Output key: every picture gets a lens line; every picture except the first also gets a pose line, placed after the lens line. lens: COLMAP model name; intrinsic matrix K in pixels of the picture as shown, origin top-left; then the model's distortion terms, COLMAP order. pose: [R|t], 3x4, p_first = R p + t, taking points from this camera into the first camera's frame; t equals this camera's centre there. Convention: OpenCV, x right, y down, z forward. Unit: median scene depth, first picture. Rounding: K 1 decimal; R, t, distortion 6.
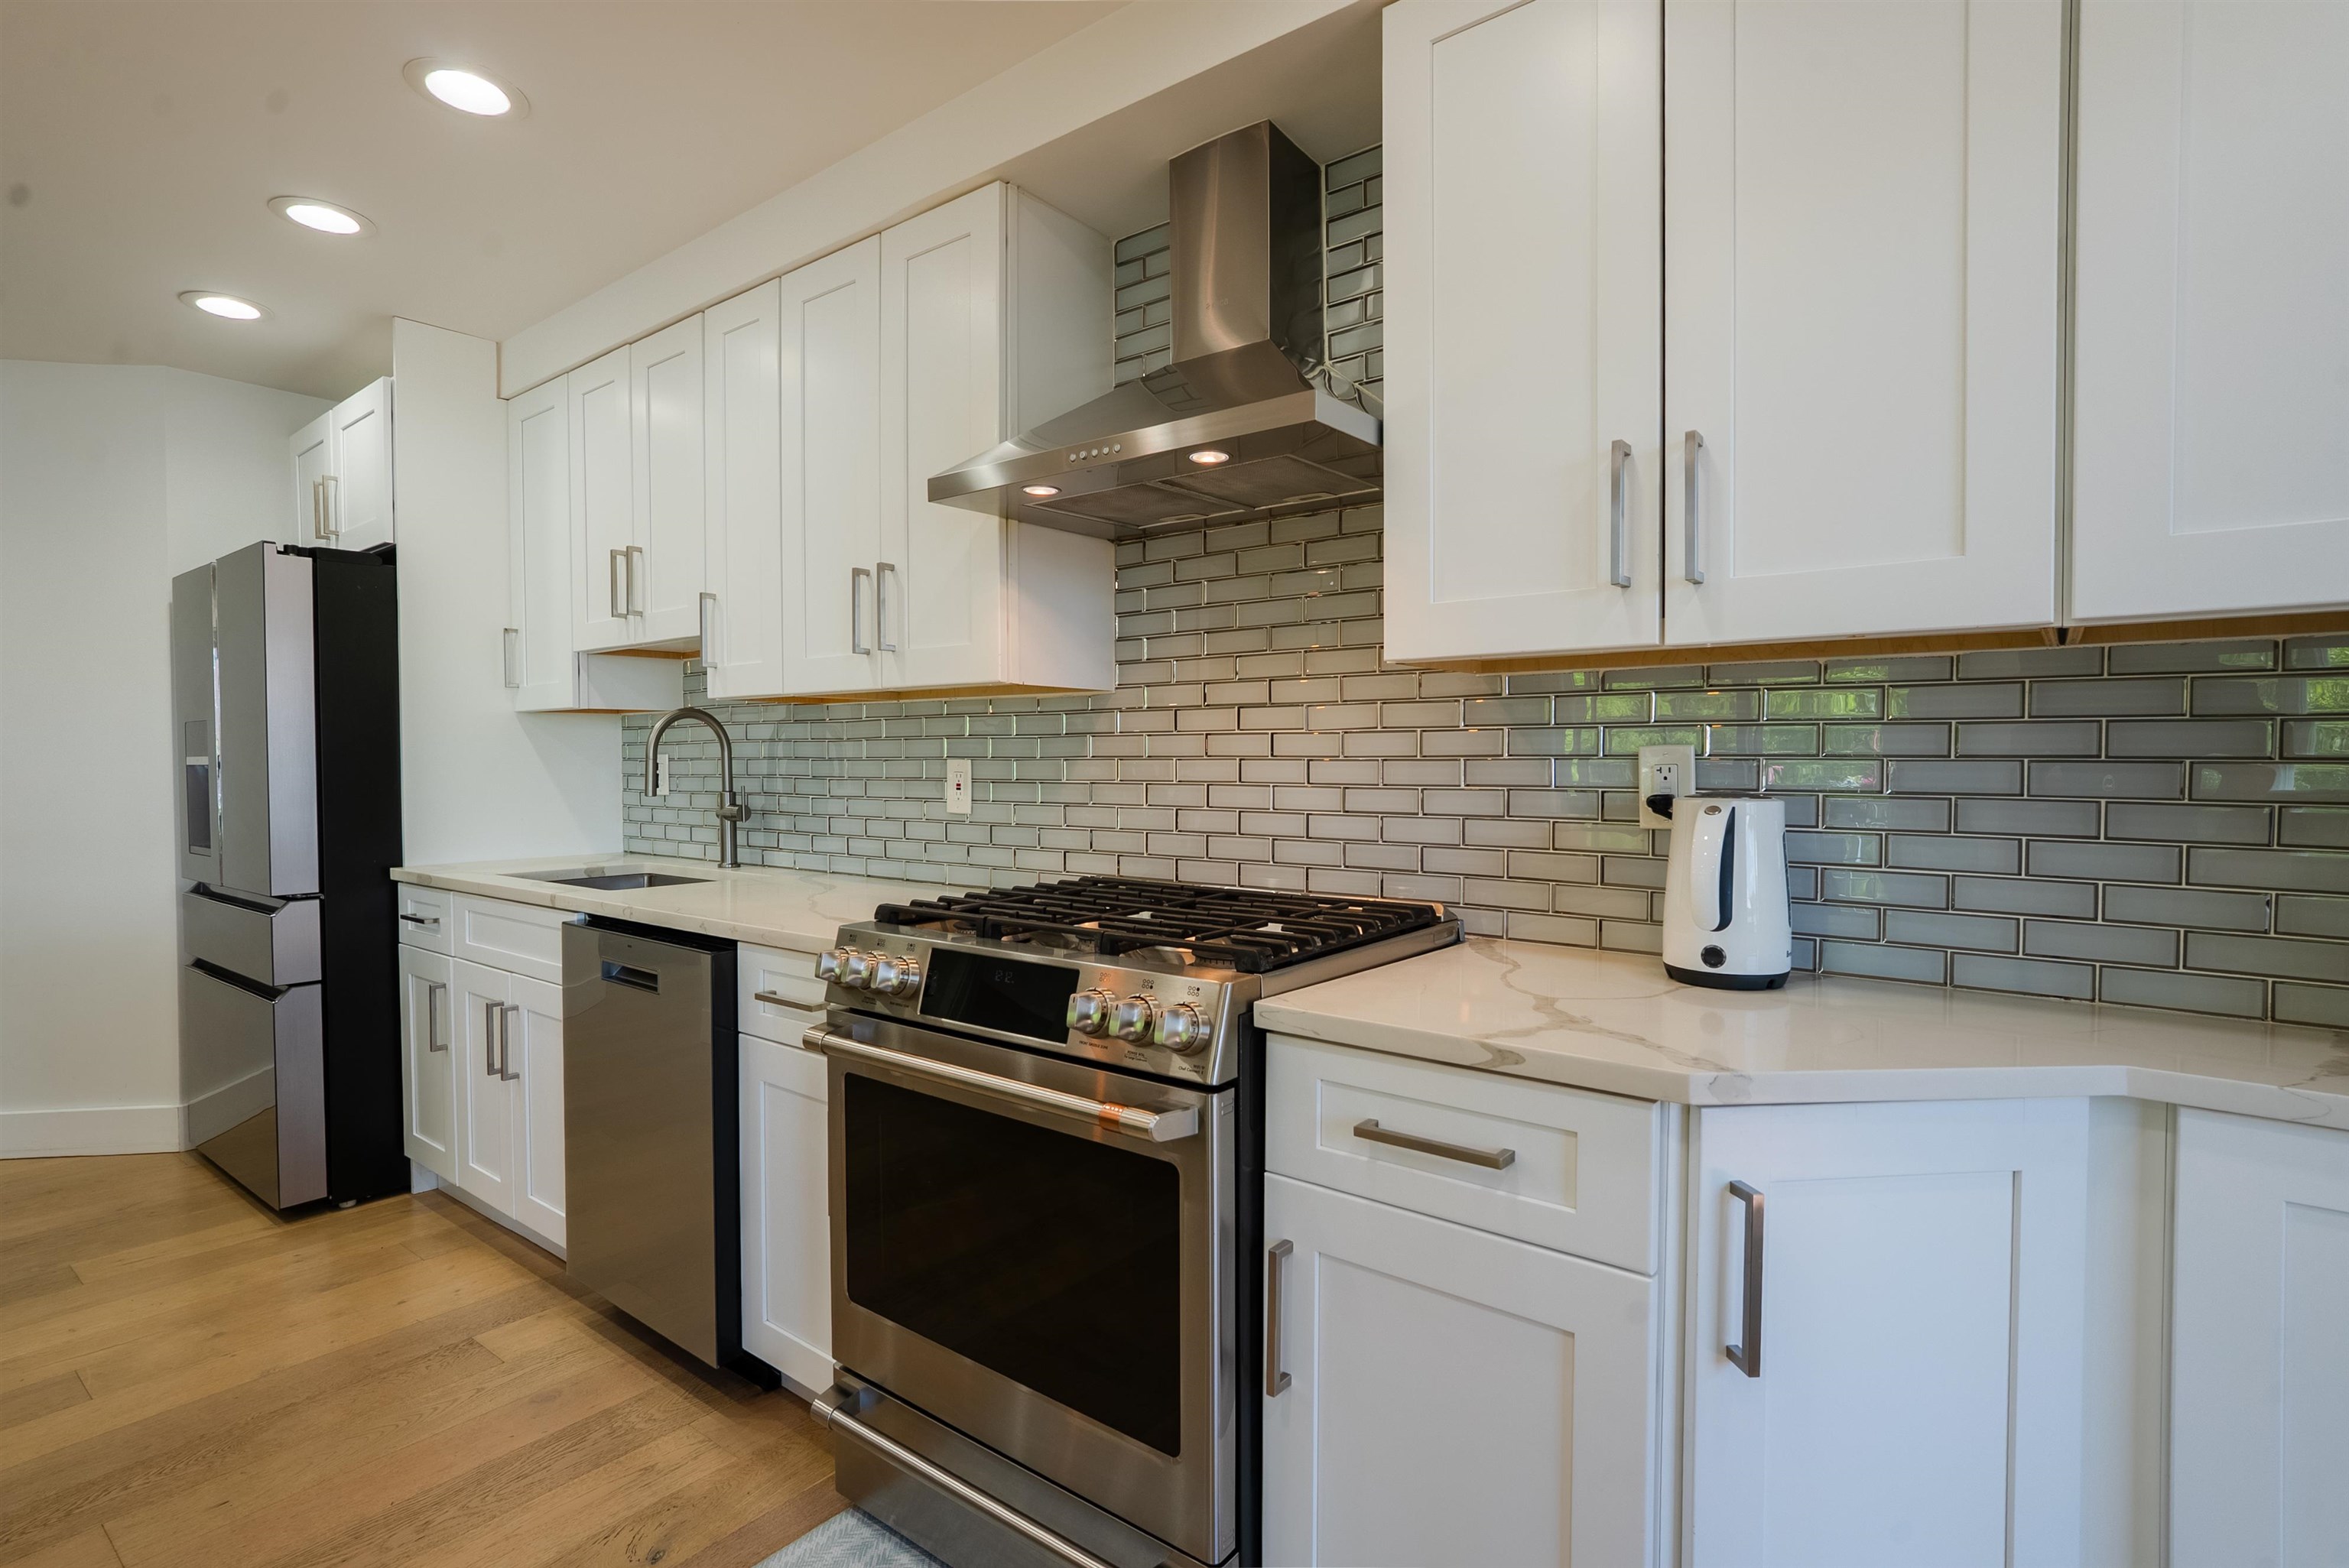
lens RADIAL K [[1115.4, 0, 1228.4], [0, 1115.4, 784.0], [0, 0, 1]] dist [-0.011027, 0.000977]
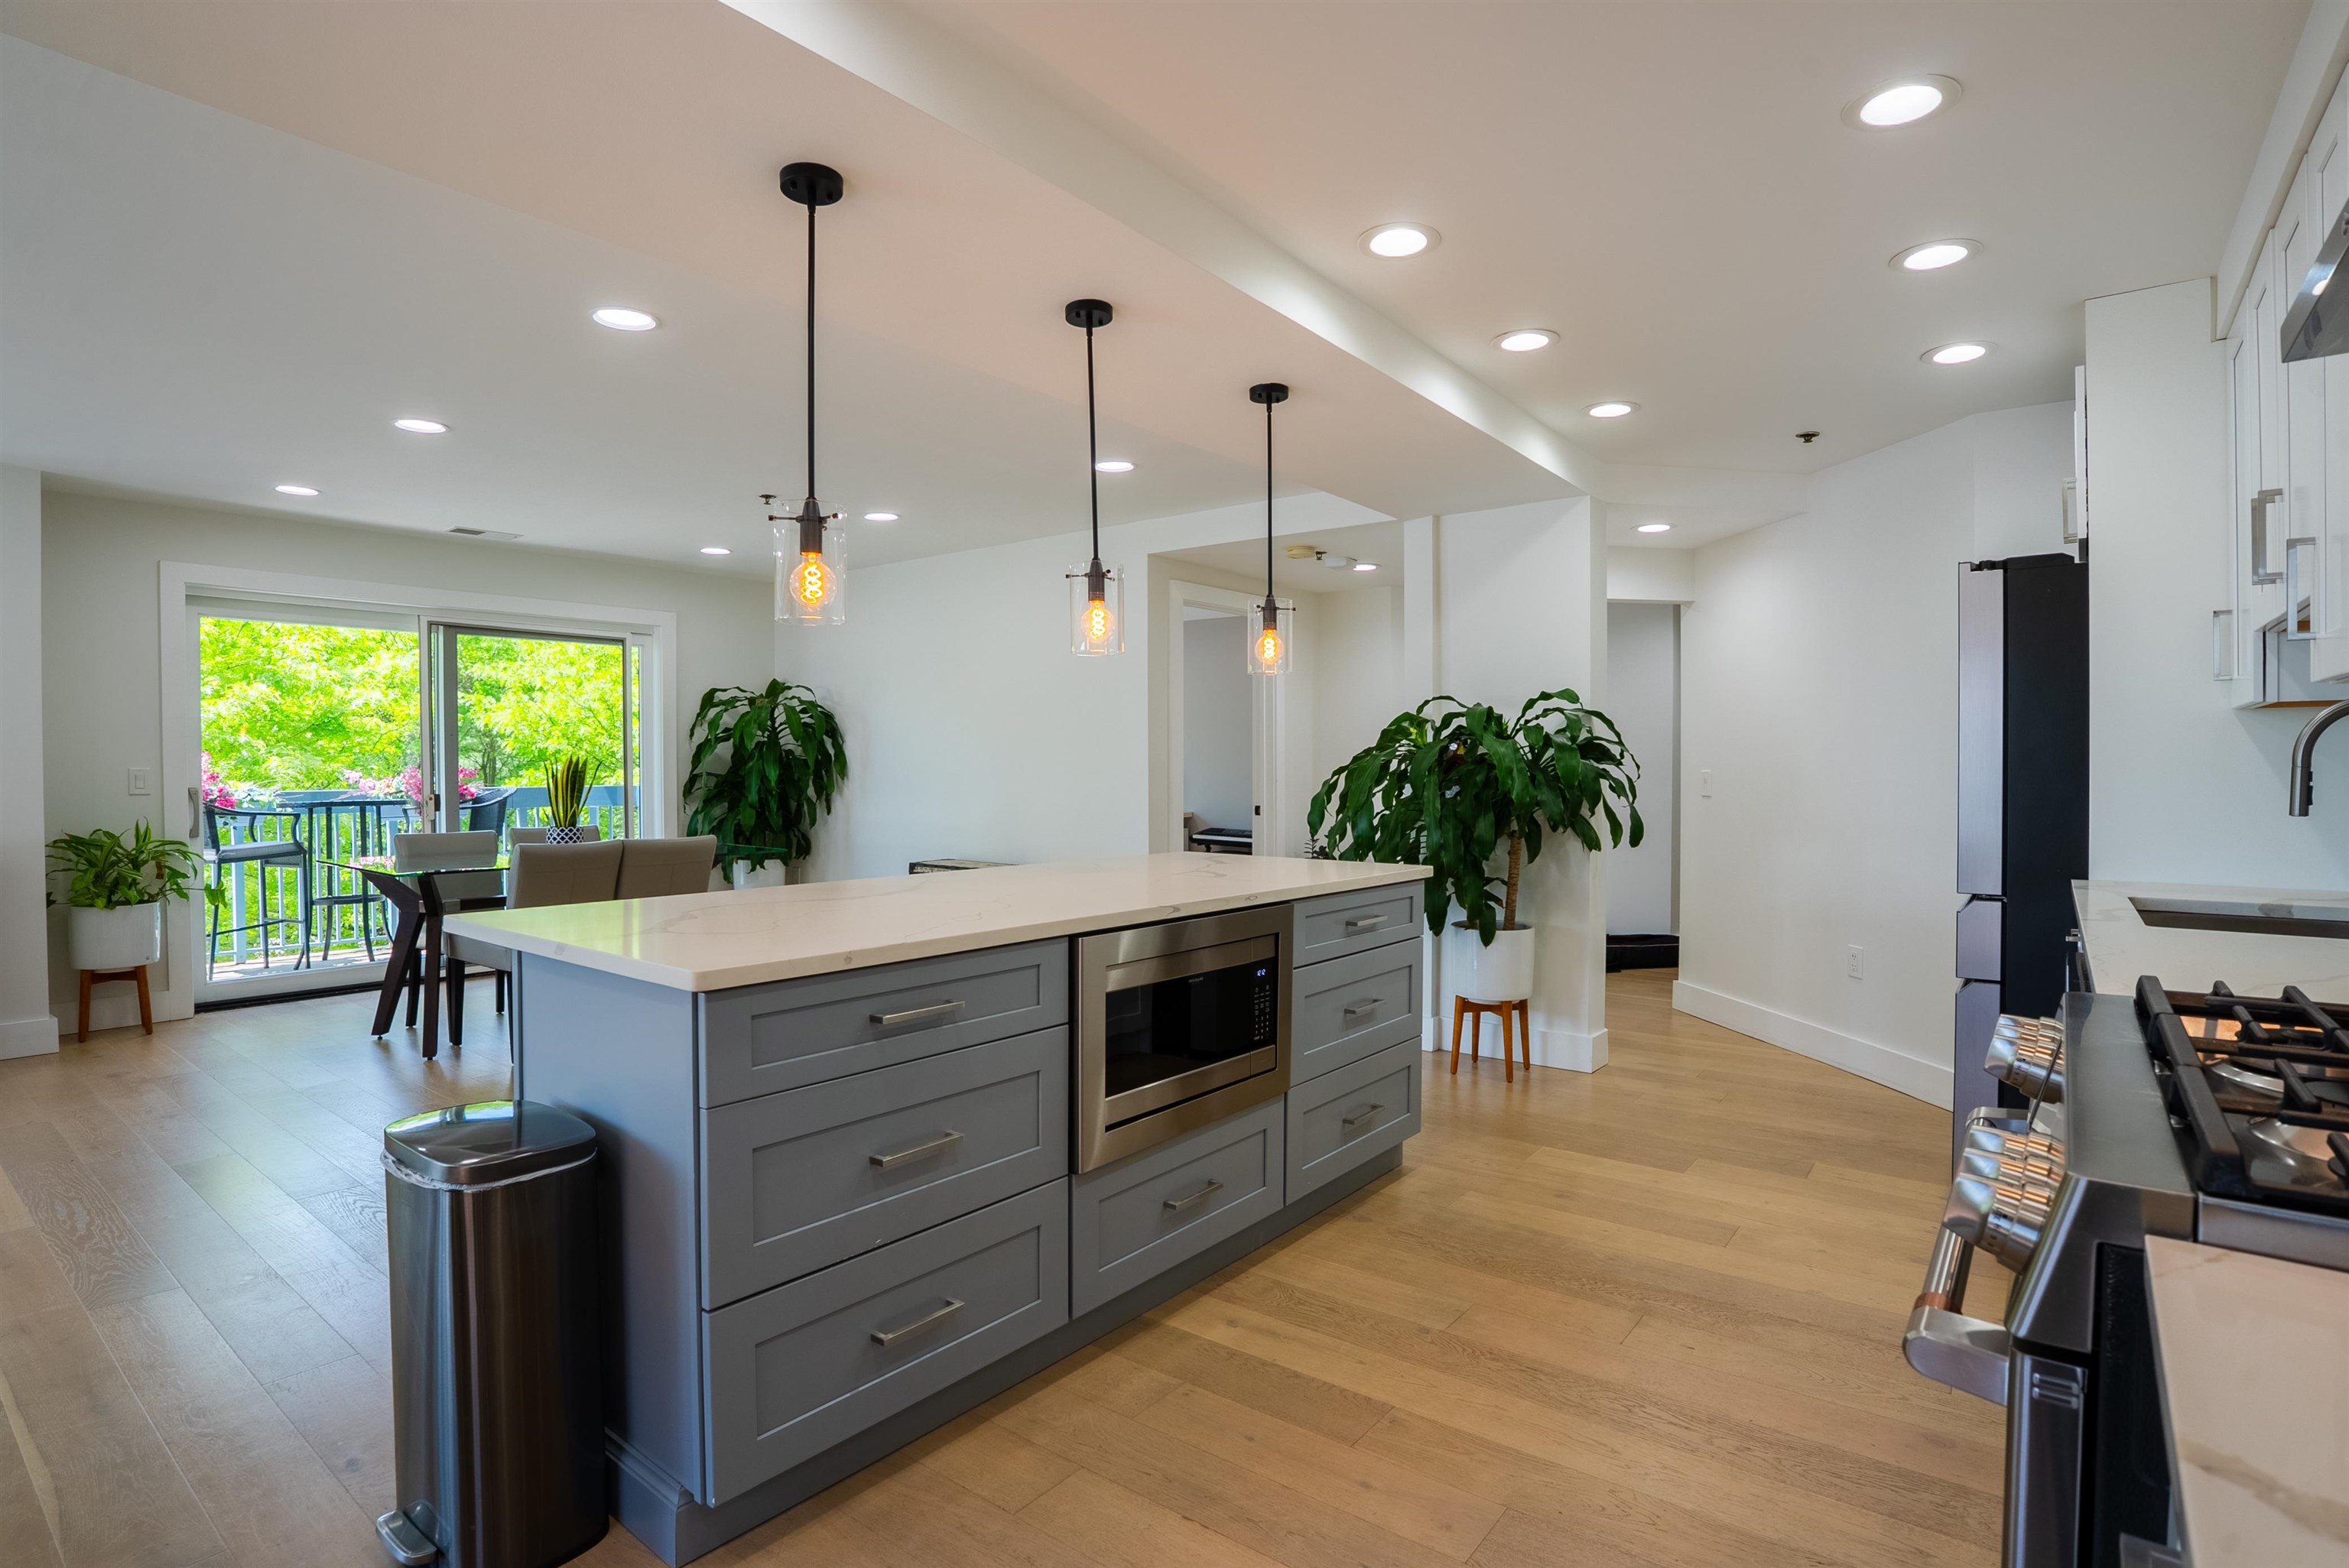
lens RADIAL K [[1166.5, 0, 1154.9], [0, 1166.5, 777.5], [0, 0, 1]] dist [-0.030474, 0.001250]
pose [[-0.036491, 0.014437, -0.999230, 0.387532], [-0.025981, 0.999544, 0.015390, -0.009740], [0.998996, 0.026523, -0.036099, 0.369034]]
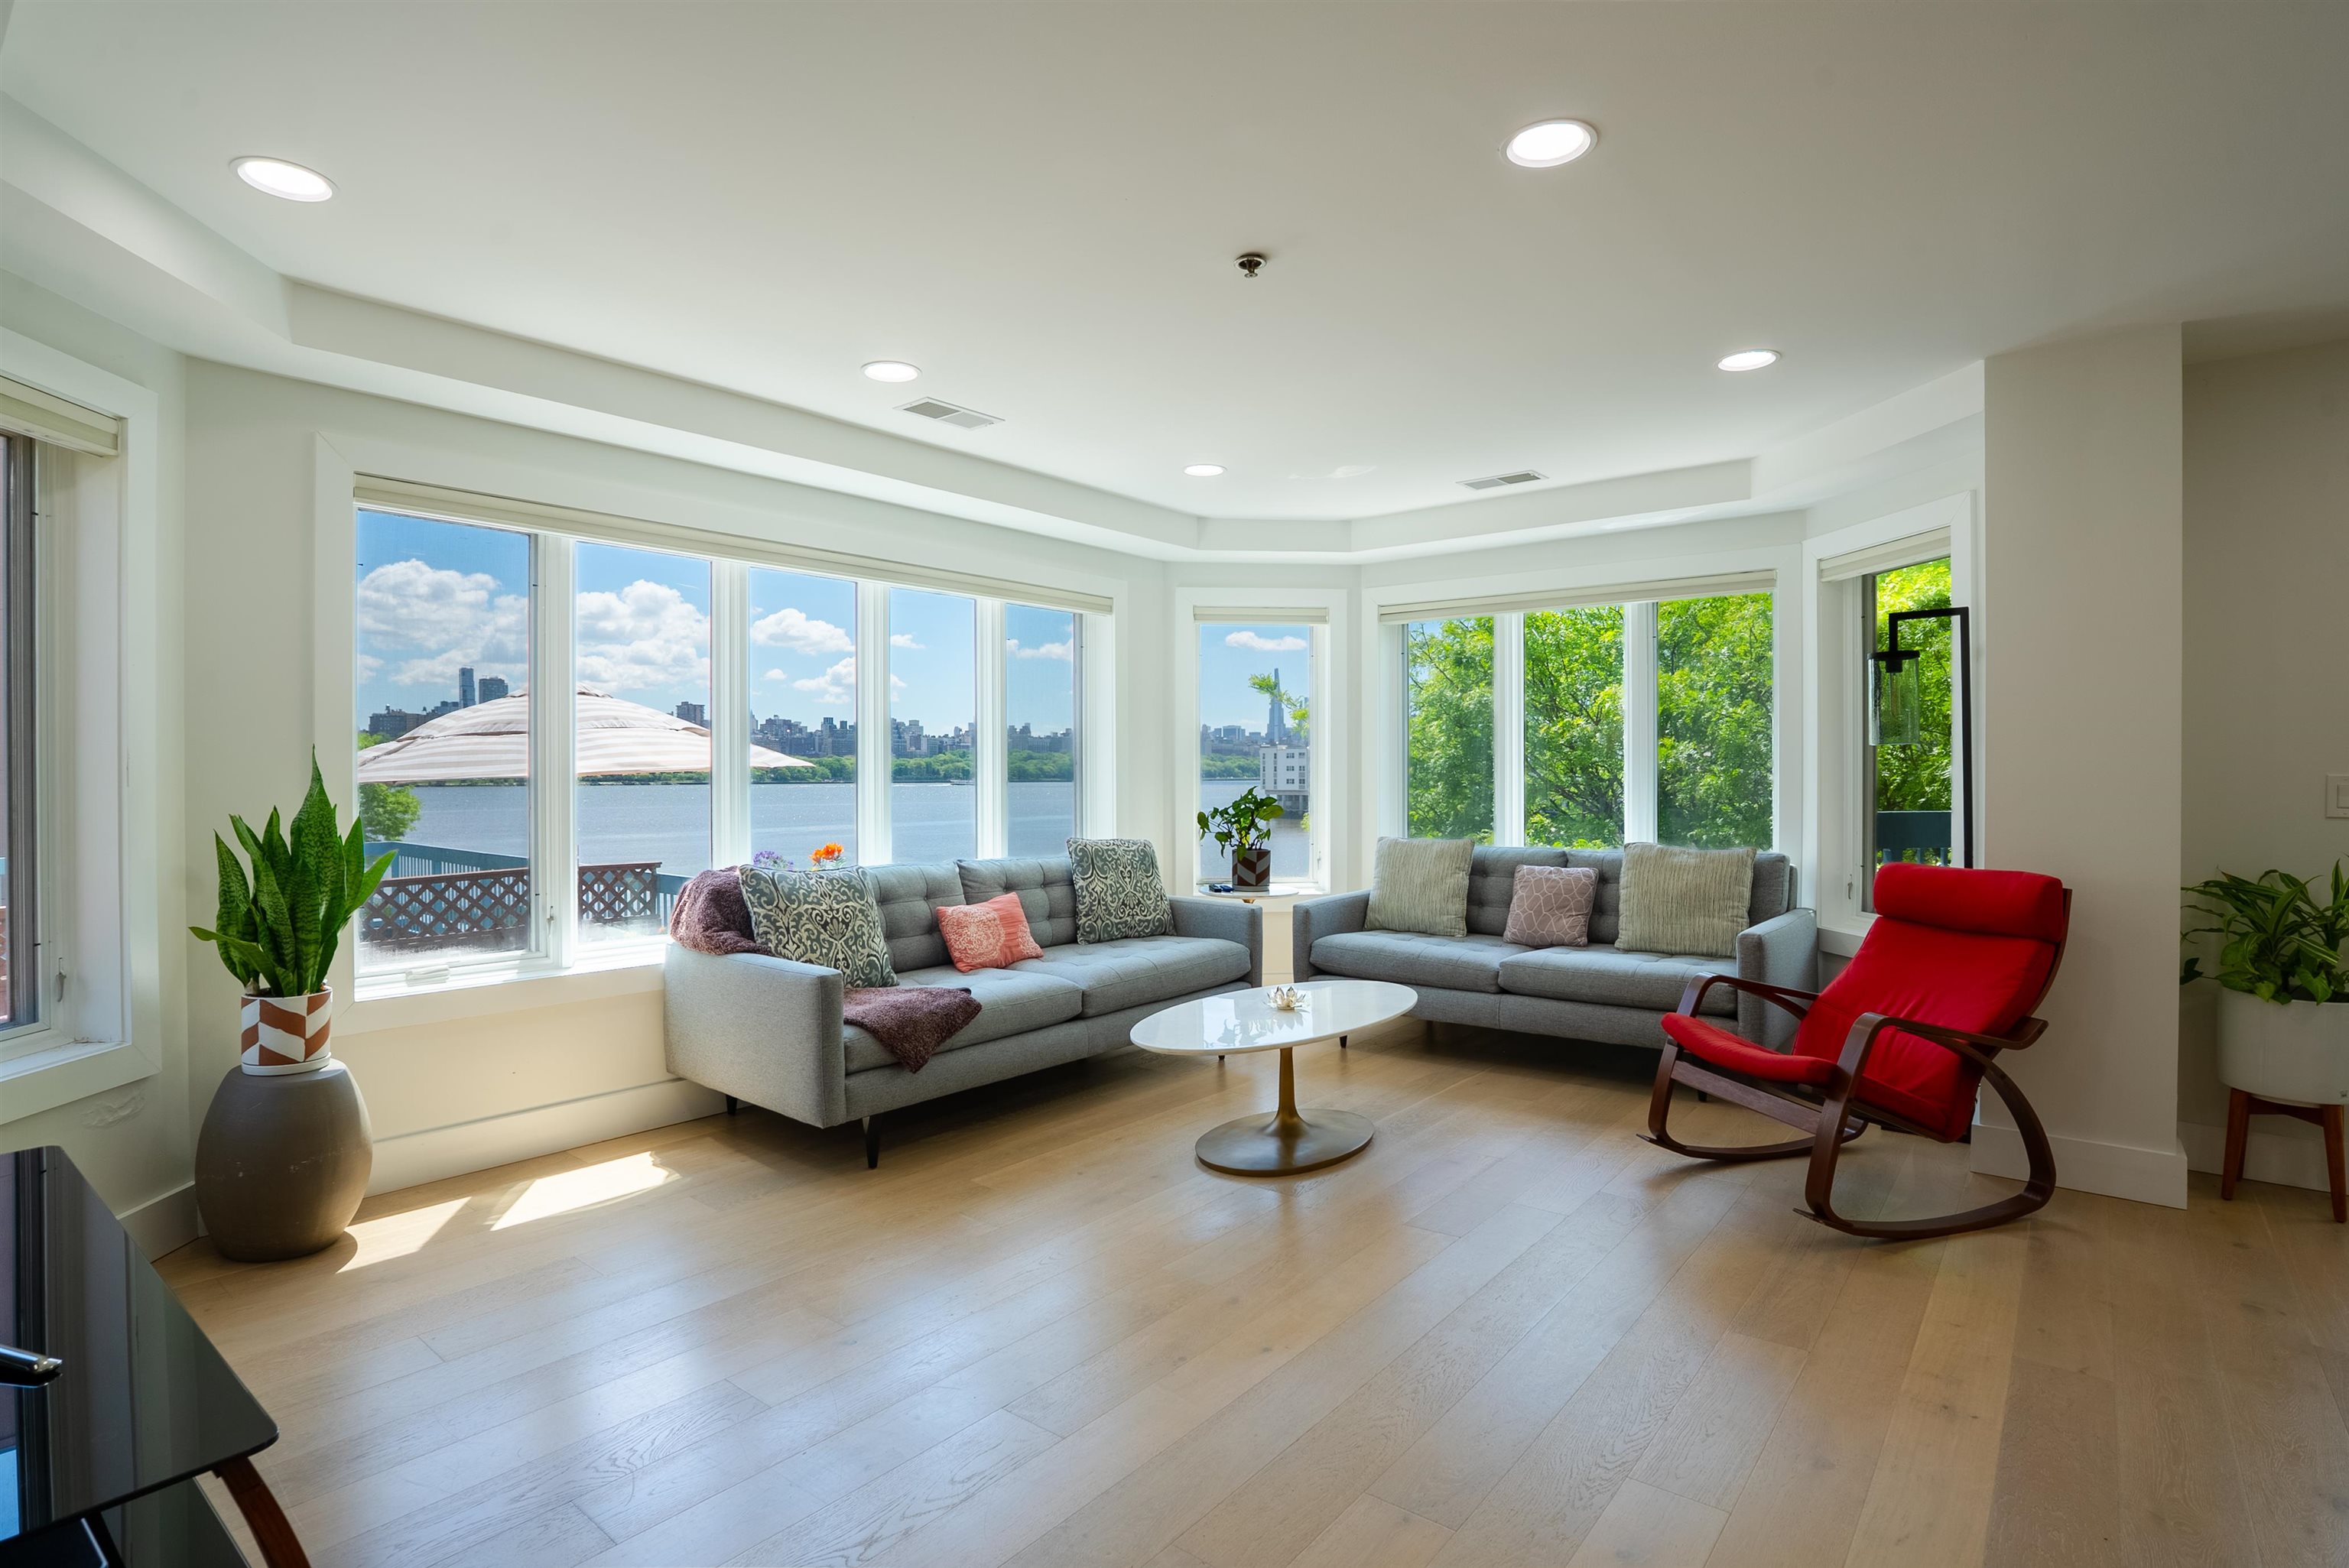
lens RADIAL K [[1166.5, 0, 1154.9], [0, 1166.5, 777.5], [0, 0, 1]] dist [-0.030474, 0.001250]
pose [[-0.999368, 0.001270, 0.035536, -0.539342], [0.002534, 0.999365, 0.035538, 0.013128], [-0.035468, 0.035605, -0.998736, -0.421524]]
